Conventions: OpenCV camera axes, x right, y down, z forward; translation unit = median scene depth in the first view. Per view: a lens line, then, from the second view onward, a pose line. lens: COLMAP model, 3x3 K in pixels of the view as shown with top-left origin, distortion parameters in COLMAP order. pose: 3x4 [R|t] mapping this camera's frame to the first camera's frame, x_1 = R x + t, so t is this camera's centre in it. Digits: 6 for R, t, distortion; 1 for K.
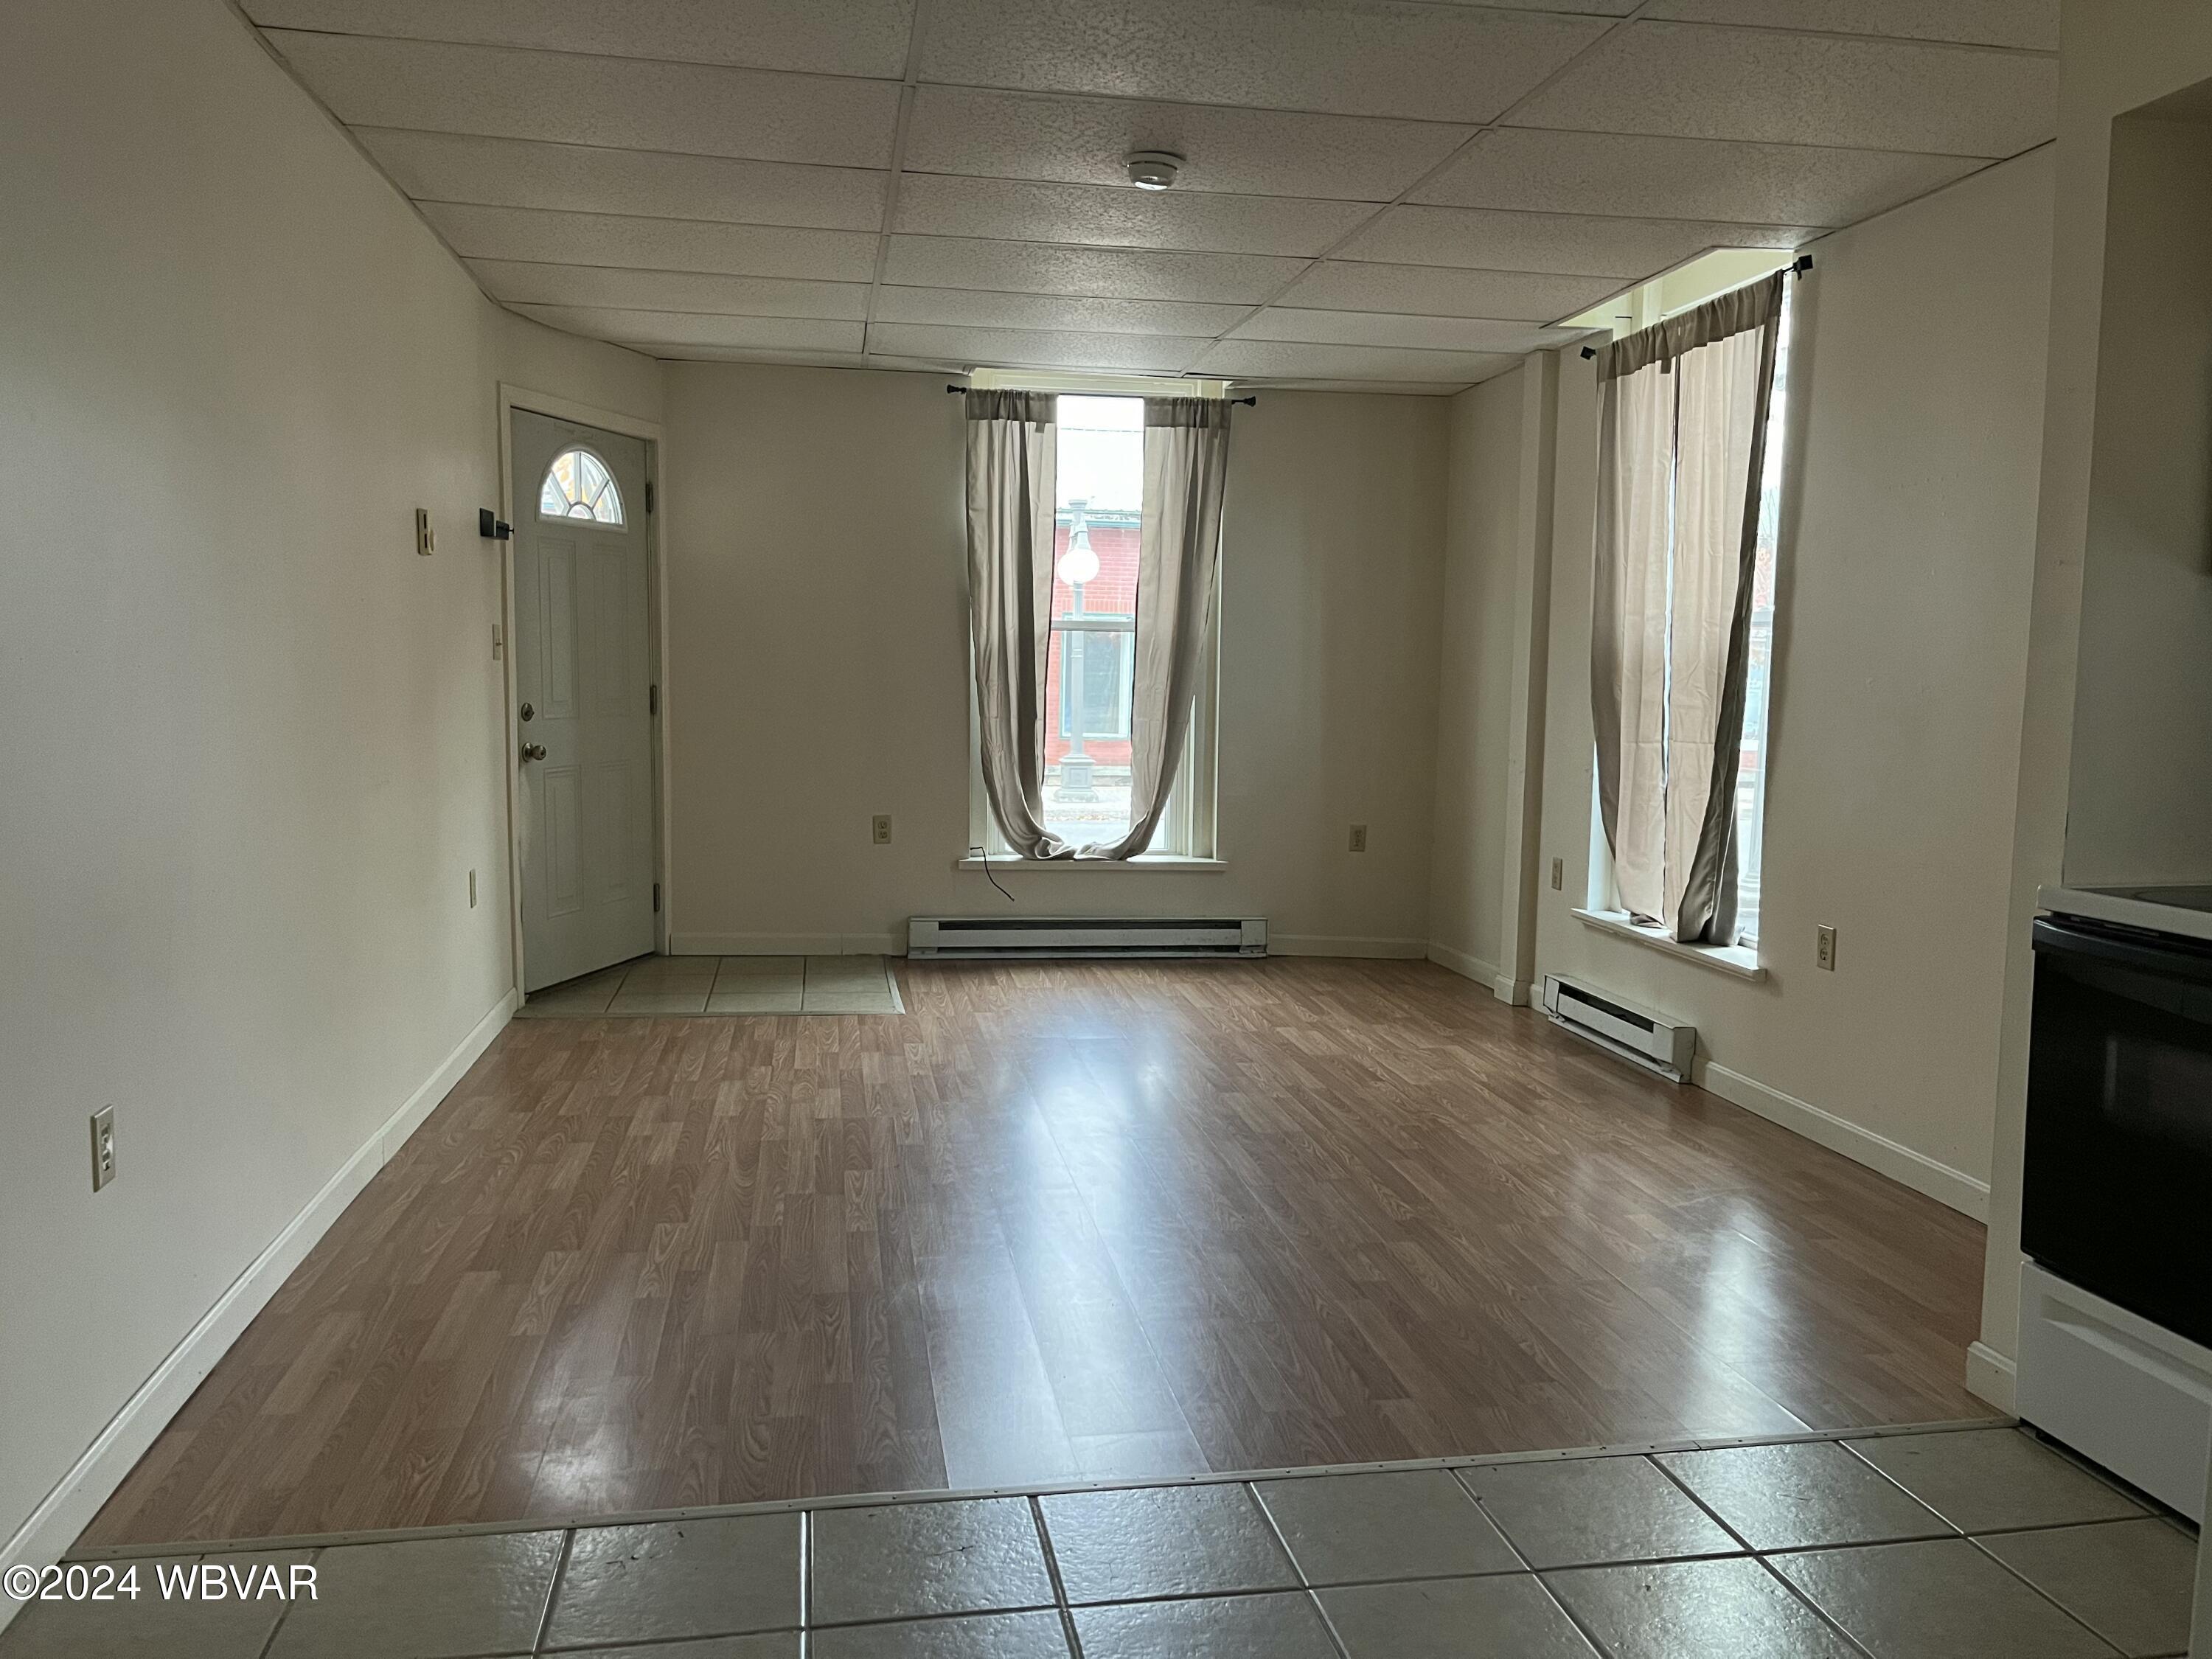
lens RADIAL K [[1672.1, 0, 1102.6], [0, 1672.1, 829.3], [0, 0, 1]] dist [0.047259, -0.049703]
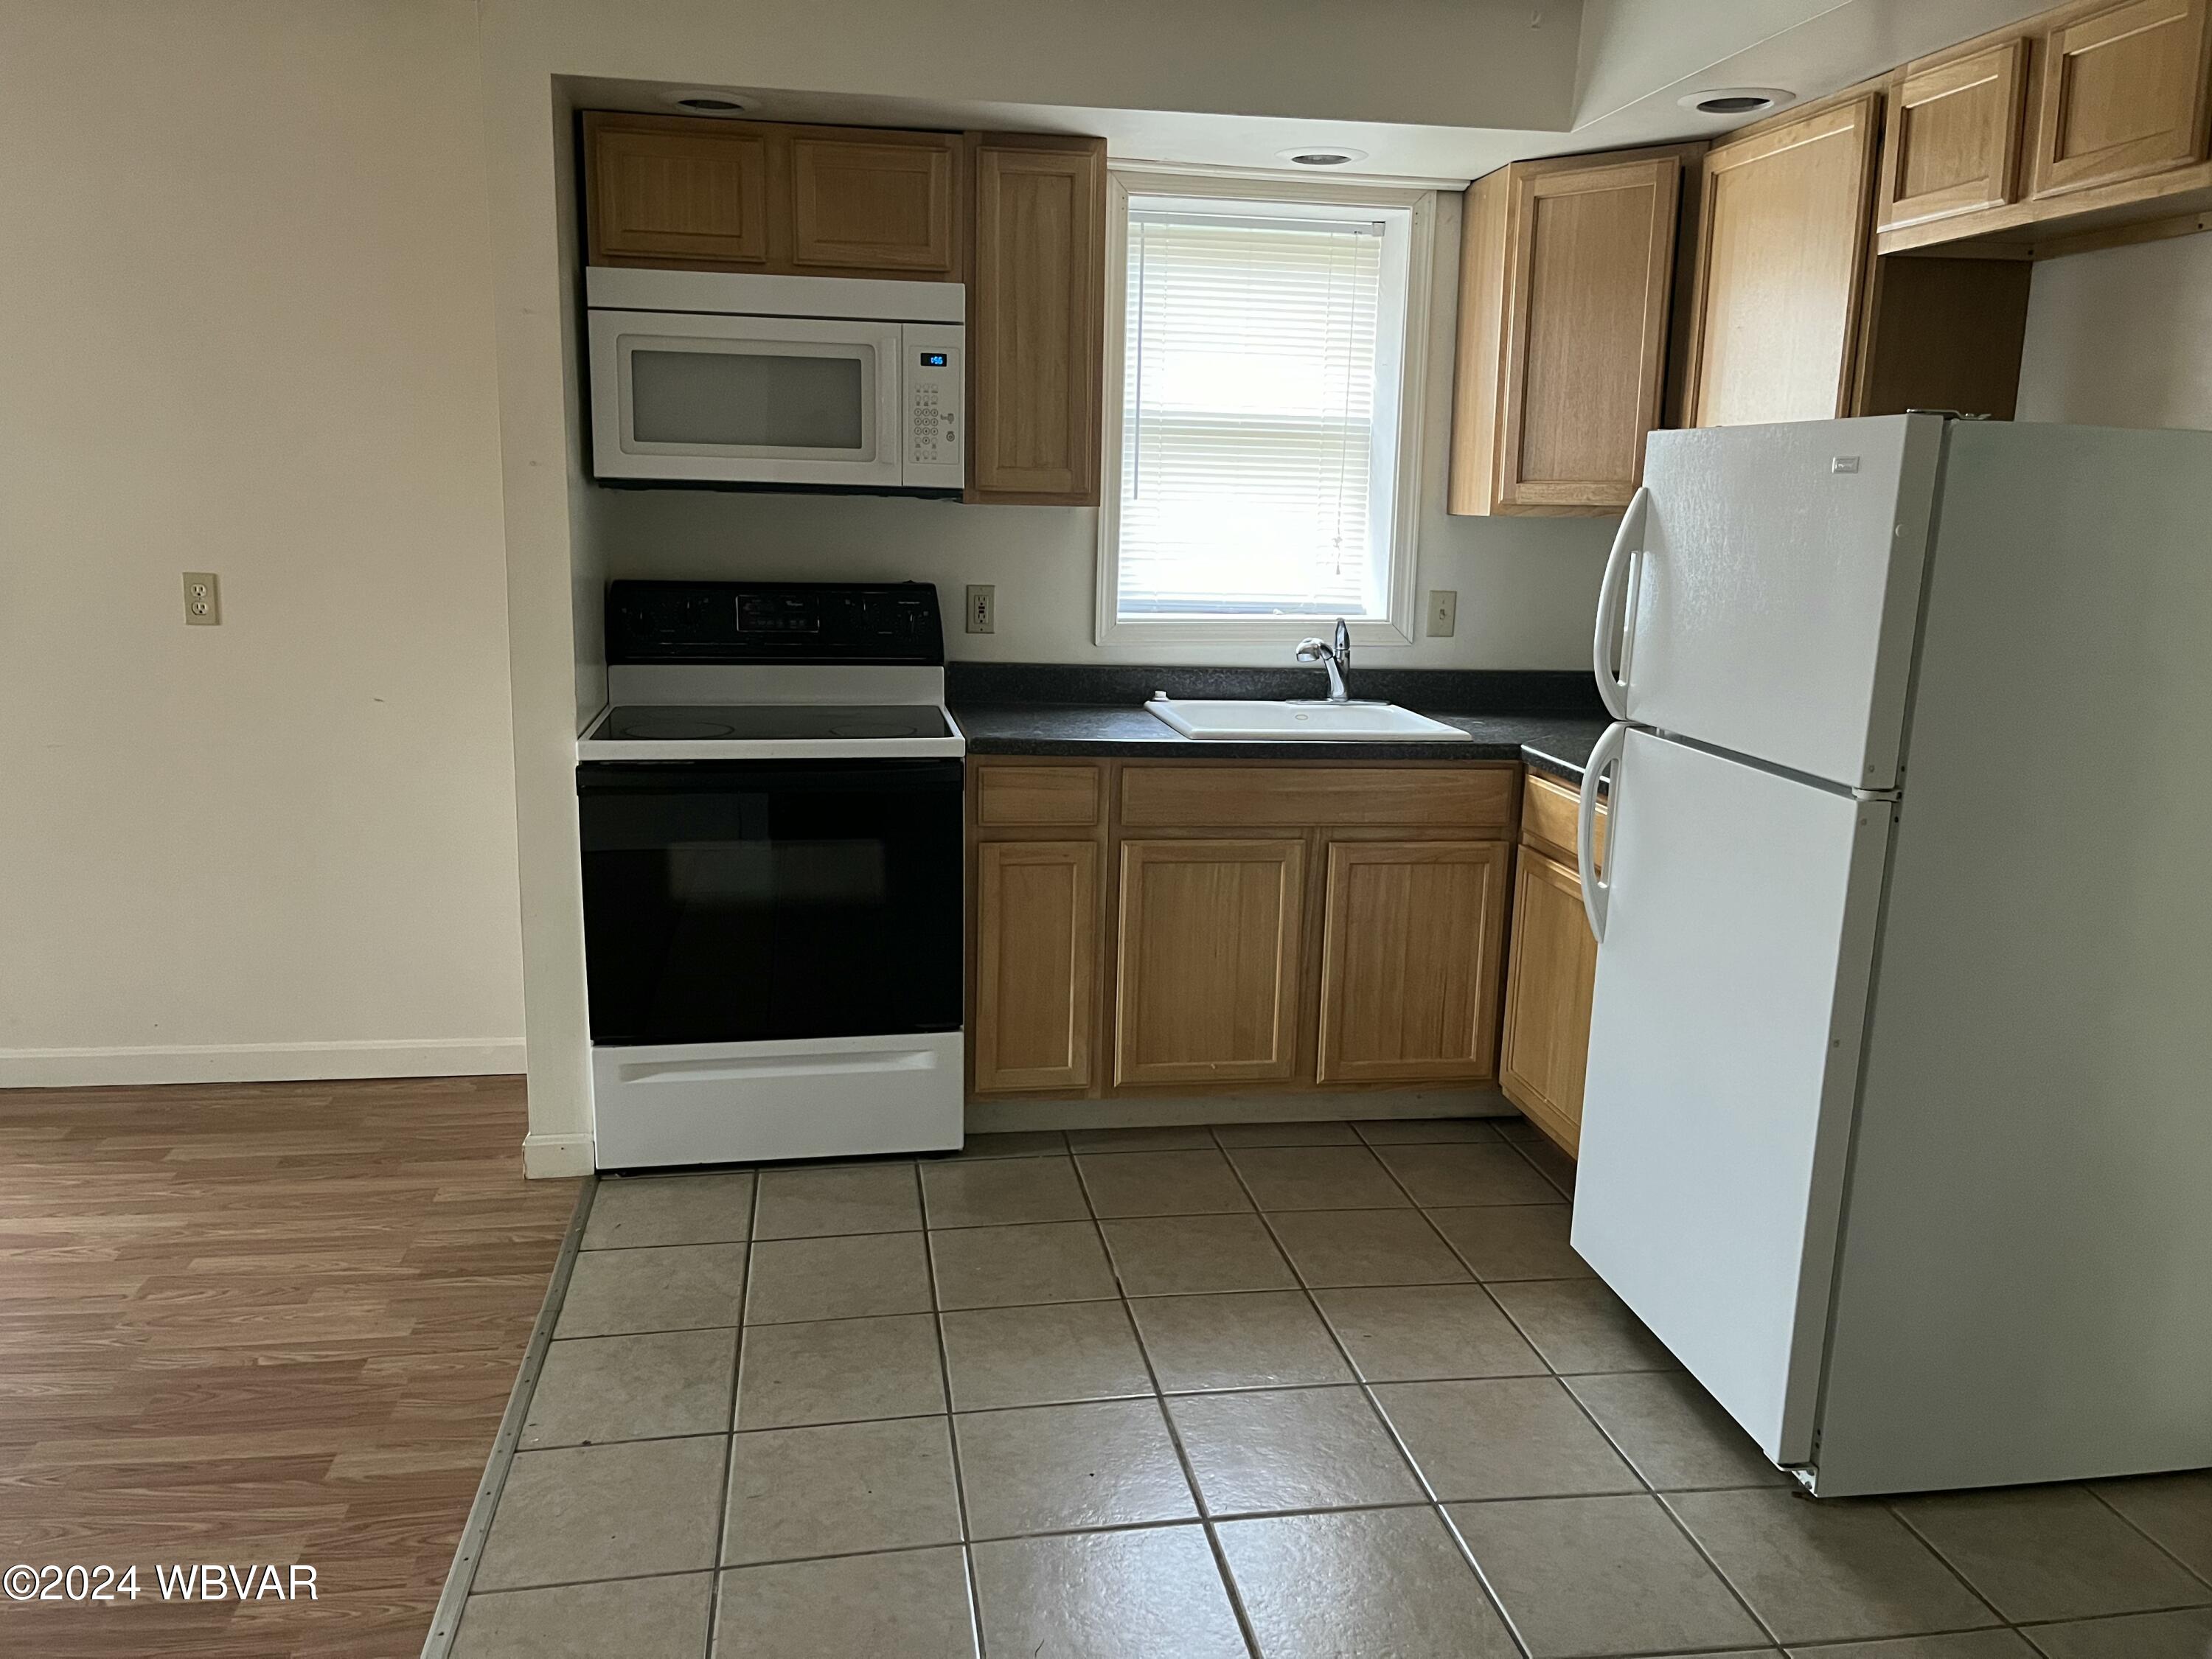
lens RADIAL K [[1672.1, 0, 1110.3], [0, 1672.1, 828.1], [0, 0, 1]] dist [0.047259, -0.049703]
pose [[0.006012, -0.215429, 0.976501, -0.413045], [0.070600, 0.974173, 0.214481, -0.092708], [-0.997487, 0.067651, 0.021066, 0.392844]]
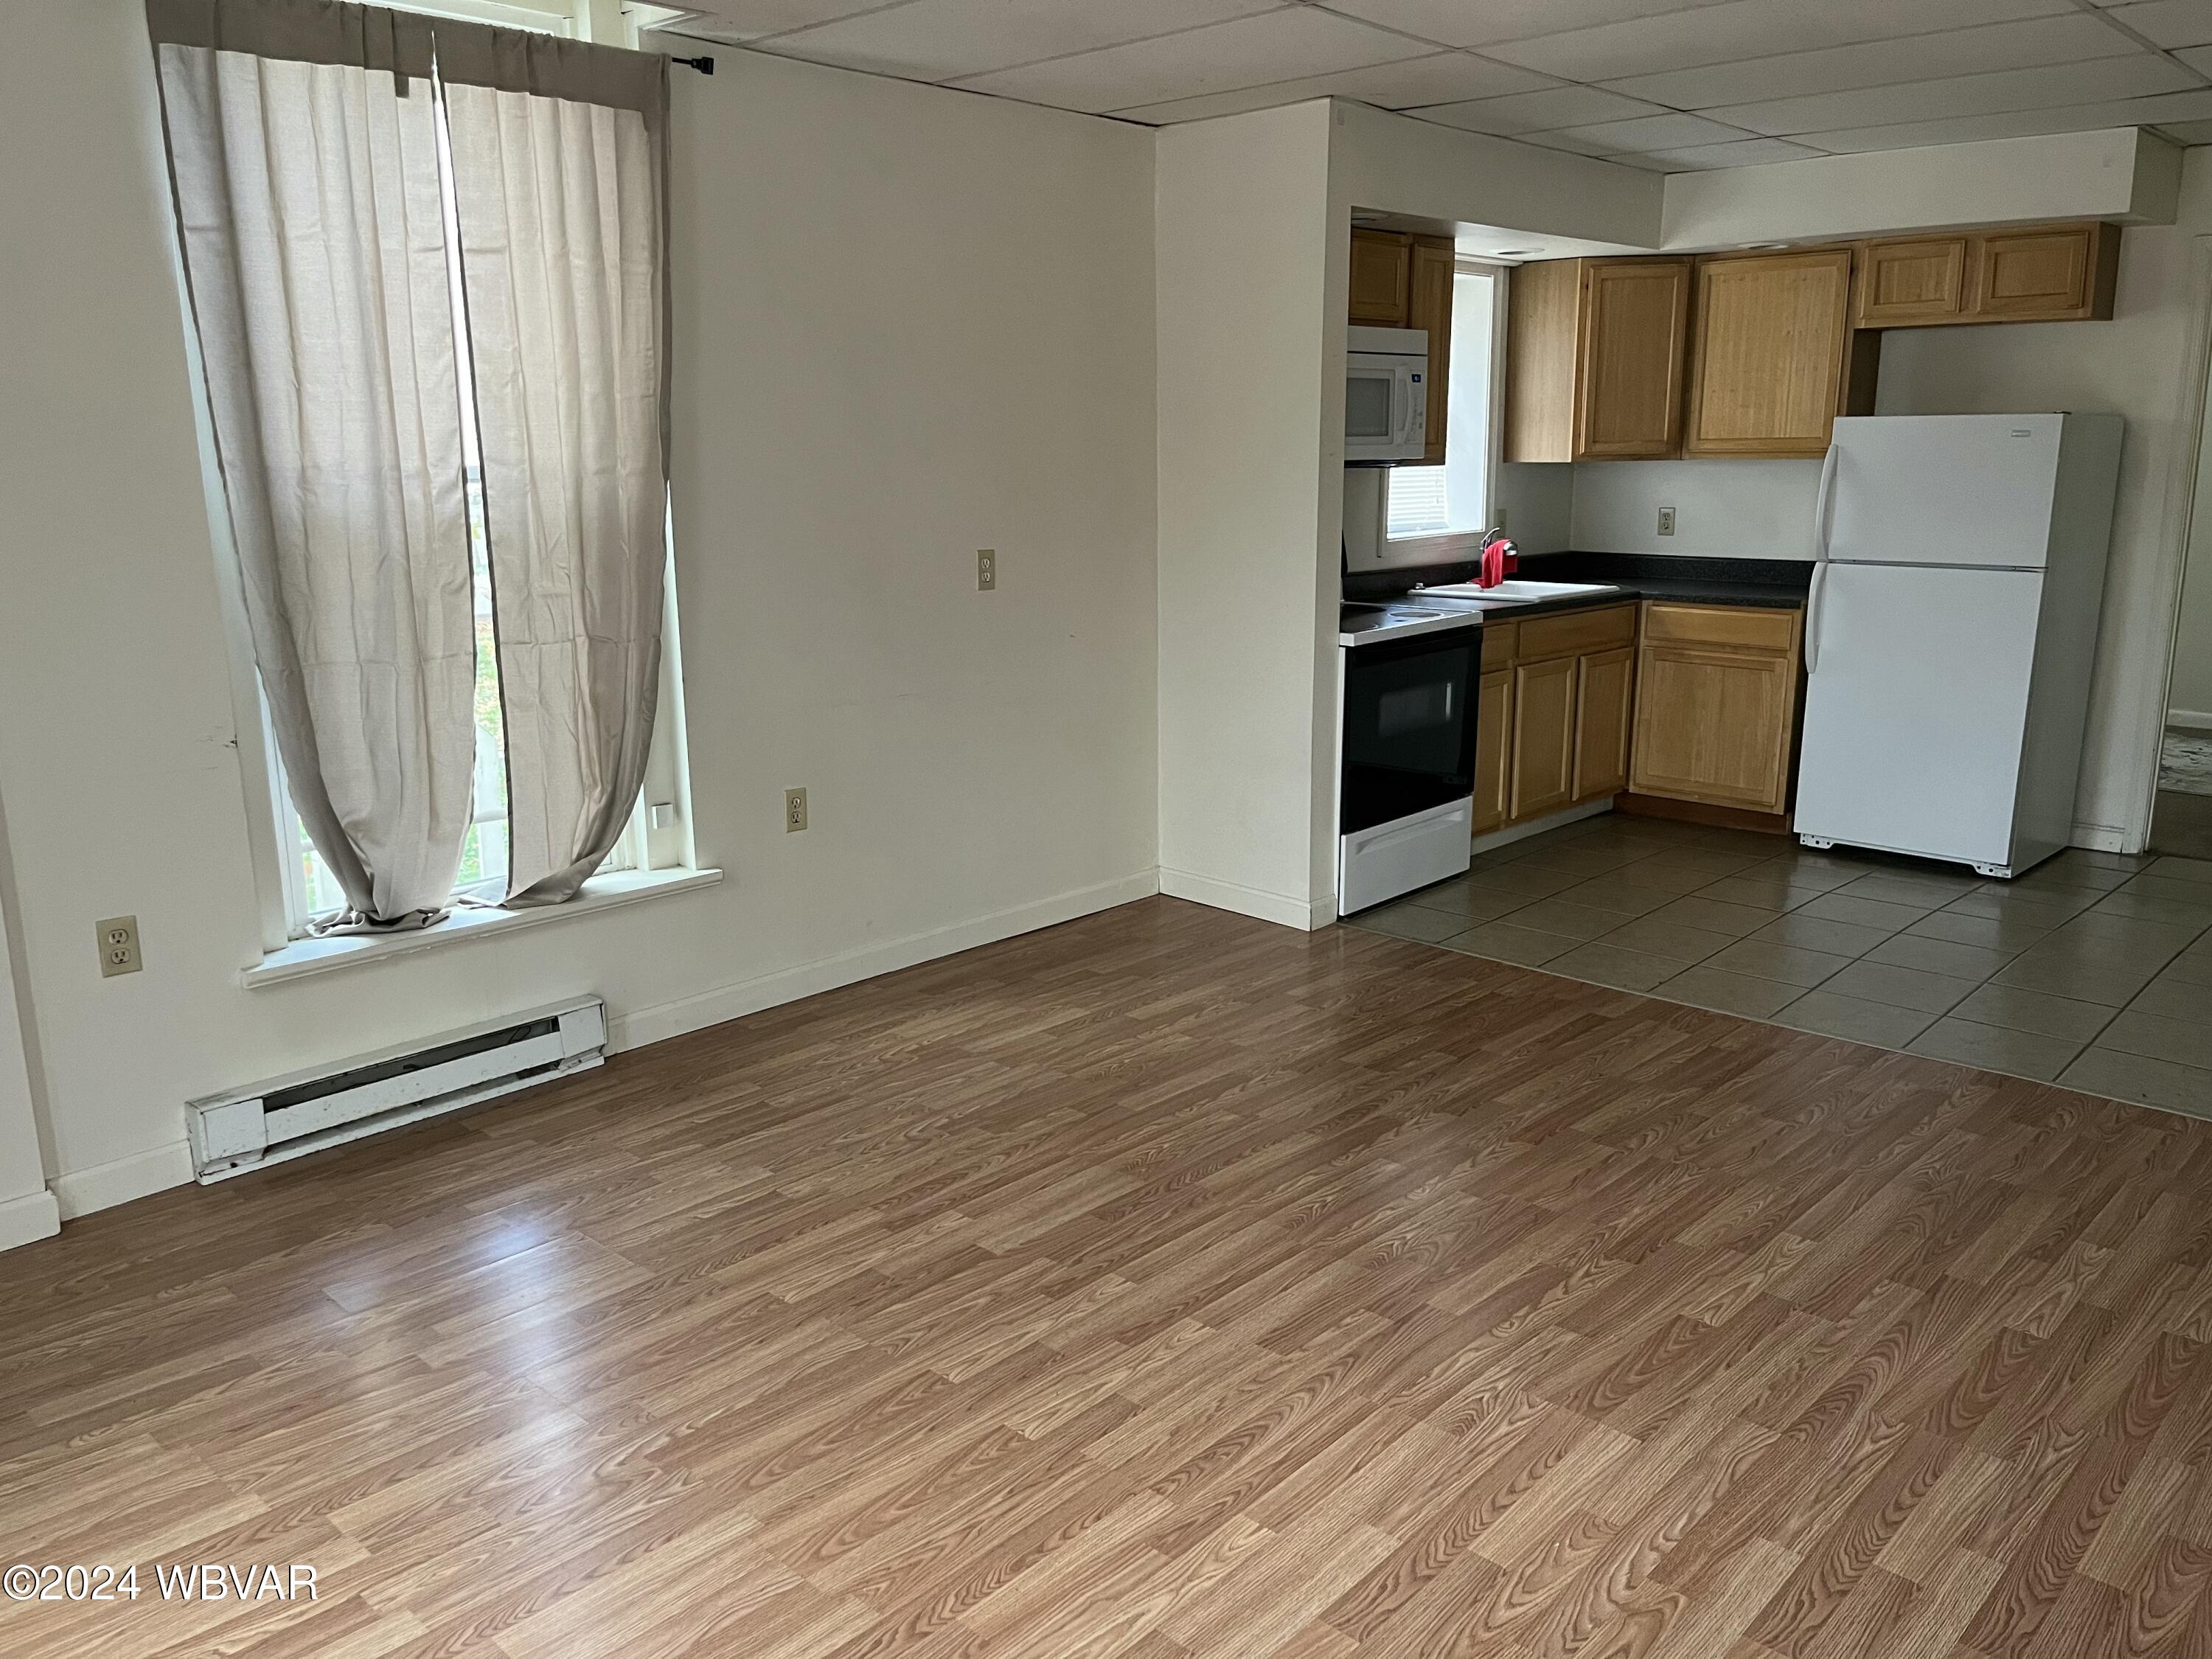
lens RADIAL K [[1672.1, 0, 1082.7], [0, 1672.1, 808.7], [0, 0, 1]] dist [0.047259, -0.049703]
pose [[-0.592167, -0.186035, 0.784046, -0.499472], [0.075269, 0.955962, 0.283674, -0.220117], [-0.802292, 0.226997, -0.552087, 1.524400]]
